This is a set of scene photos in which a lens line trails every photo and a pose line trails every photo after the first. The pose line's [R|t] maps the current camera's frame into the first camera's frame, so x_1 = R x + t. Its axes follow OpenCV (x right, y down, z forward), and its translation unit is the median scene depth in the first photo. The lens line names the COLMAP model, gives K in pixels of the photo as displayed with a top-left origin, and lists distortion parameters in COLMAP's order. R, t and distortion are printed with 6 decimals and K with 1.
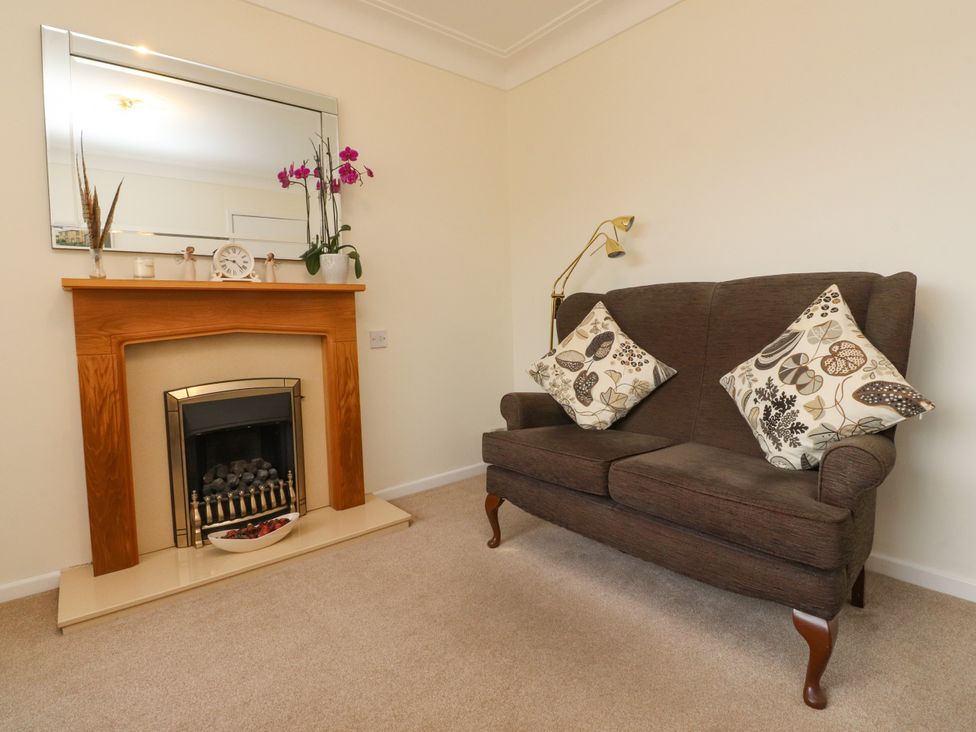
lens RADIAL K [[510.6, 0, 480.4], [0, 510.6, 345.8], [0, 0, 1]] dist [0.004283, -0.014773]
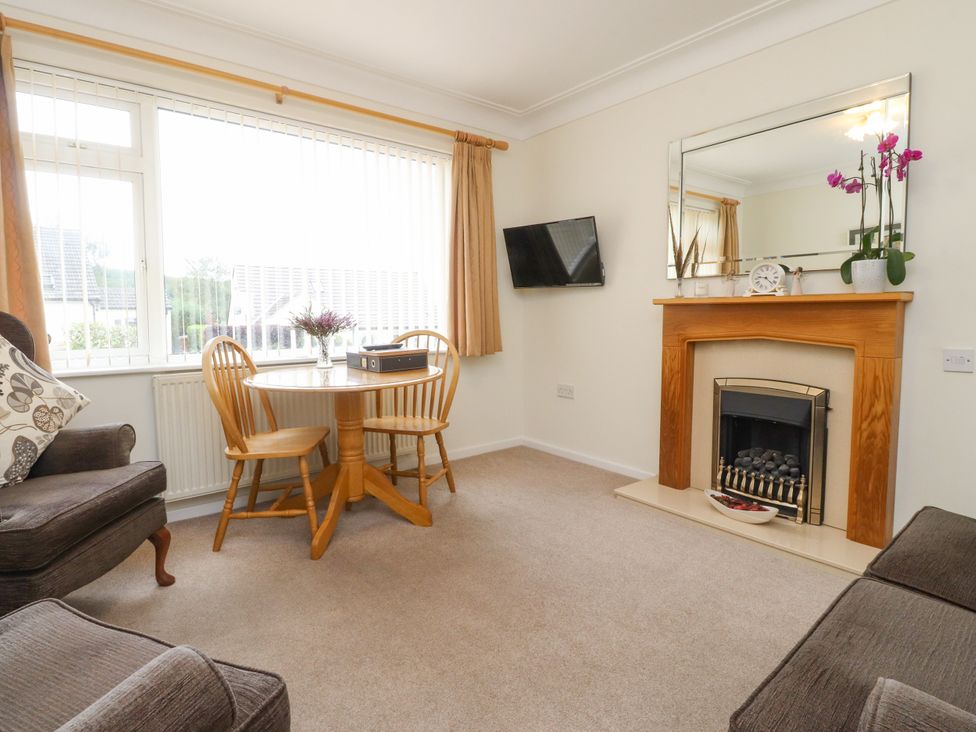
lens RADIAL K [[506.5, 0, 487.8], [0, 506.5, 345.3], [0, 0, 1]] dist [0.002539, 0.000326]
pose [[-0.001391, 0.086916, -0.996215, 0.695462], [-0.056708, 0.994606, 0.086854, -0.077718], [0.998390, 0.056615, 0.003545, 0.375970]]
